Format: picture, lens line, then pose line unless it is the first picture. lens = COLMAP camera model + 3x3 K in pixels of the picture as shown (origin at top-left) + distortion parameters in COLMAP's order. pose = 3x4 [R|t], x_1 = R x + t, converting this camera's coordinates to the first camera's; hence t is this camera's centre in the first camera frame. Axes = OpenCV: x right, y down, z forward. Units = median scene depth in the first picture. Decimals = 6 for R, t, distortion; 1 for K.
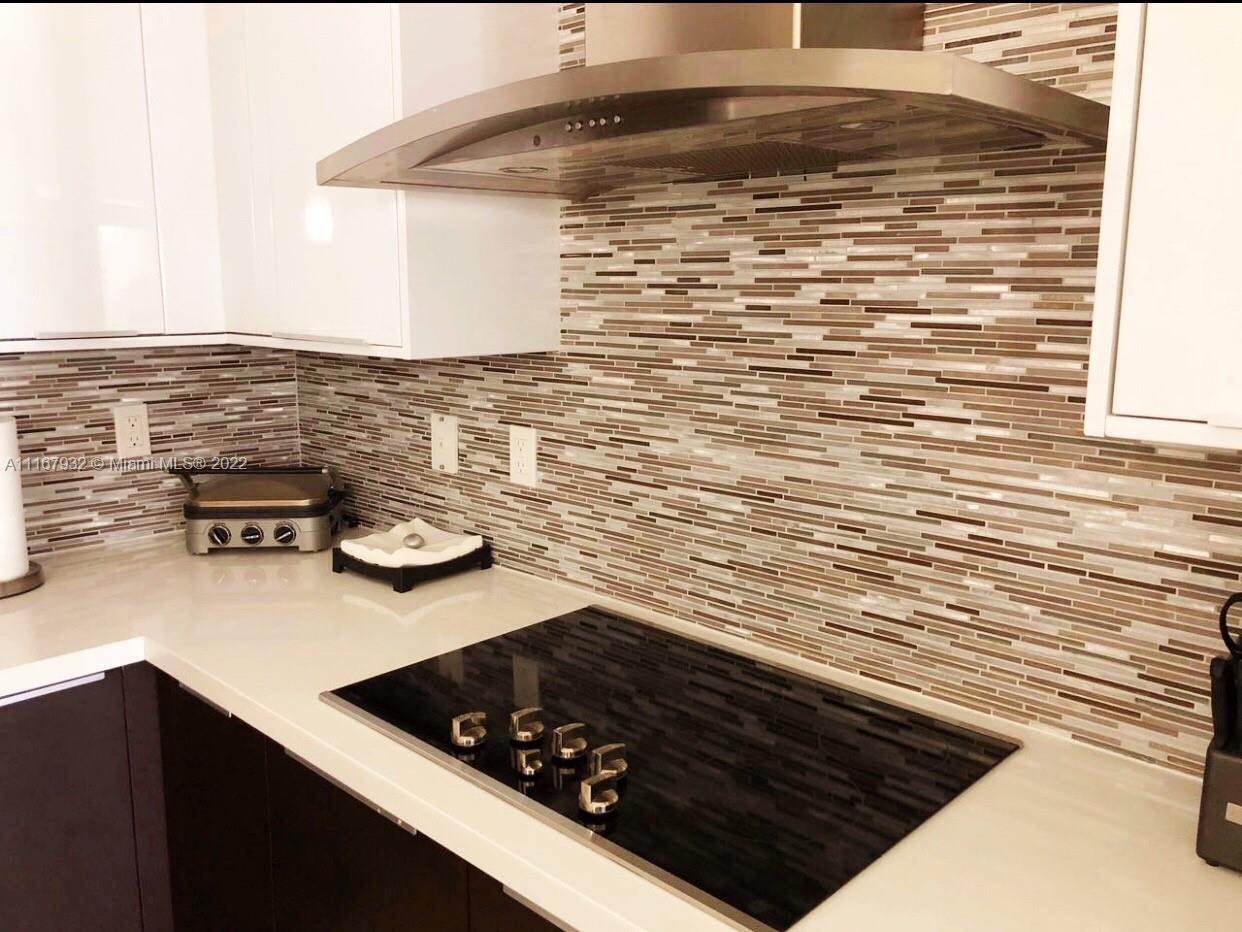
lens RADIAL K [[1015.9, 0, 634.5], [0, 1015.9, 453.4], [0, 0, 1]] dist [0.043354, -0.064905]
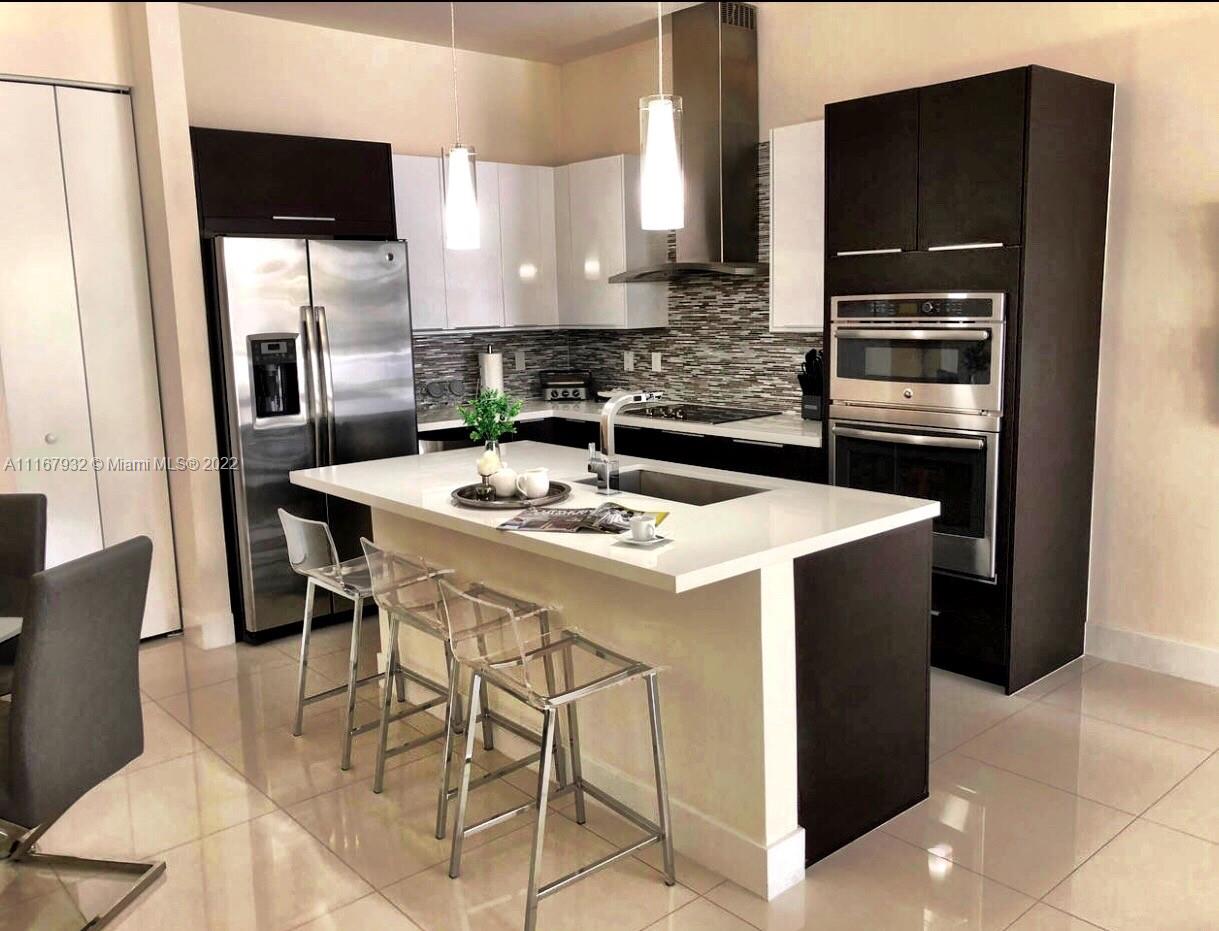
lens RADIAL K [[1028.6, 0, 610.1], [0, 1028.6, 478.9], [0, 0, 1]] dist [0.042933, -0.013788]
pose [[0.993963, -0.011824, -0.109078, 0.119207], [0.012091, 0.999925, 0.001785, 0.473669], [0.109048, -0.003094, 0.994032, -2.880244]]
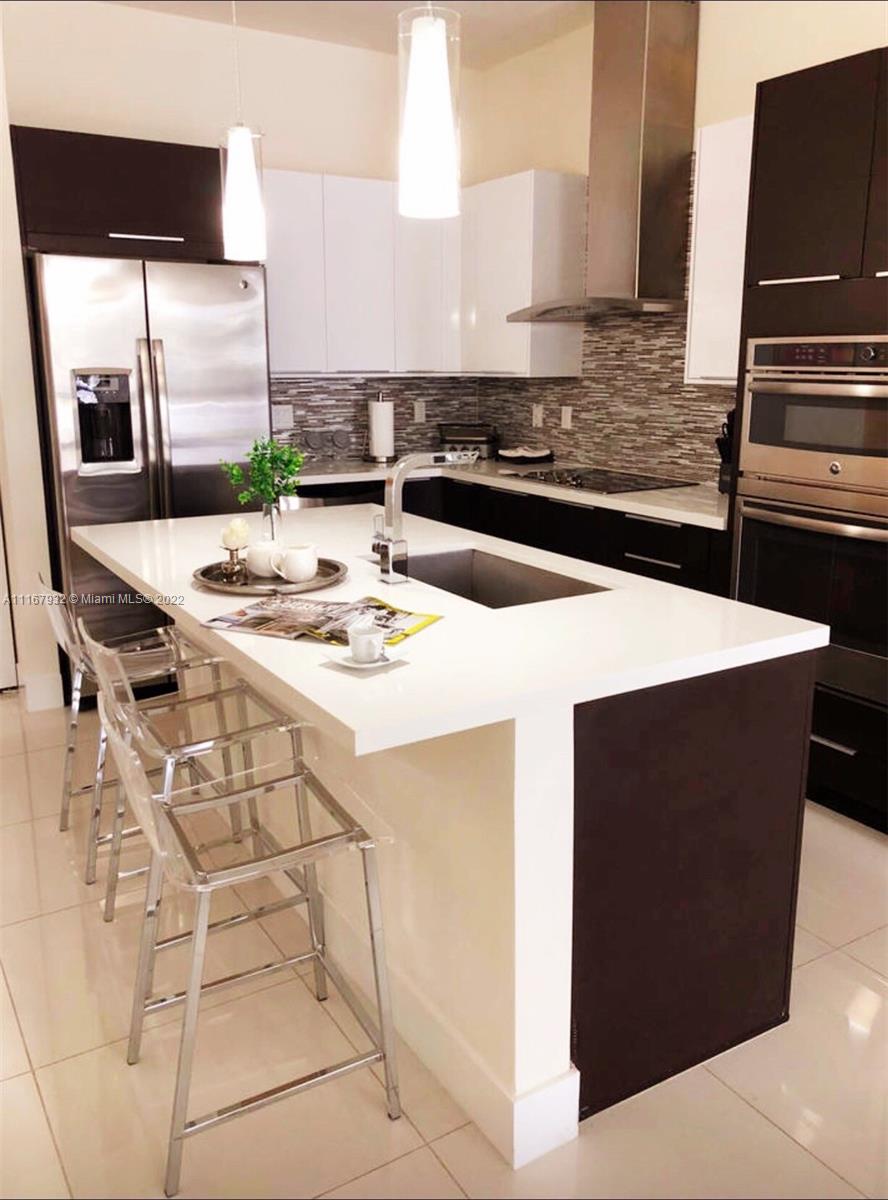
lens RADIAL K [[996.2, 0, 437.8], [0, 996.2, 598.3], [0, 0, 1]] dist [0.027229, -0.024311]
pose [[0.962163, 0.058693, -0.266079, 0.394965], [-0.041421, 0.996682, 0.070072, 0.415952], [0.269309, -0.056399, 0.961401, -2.239207]]
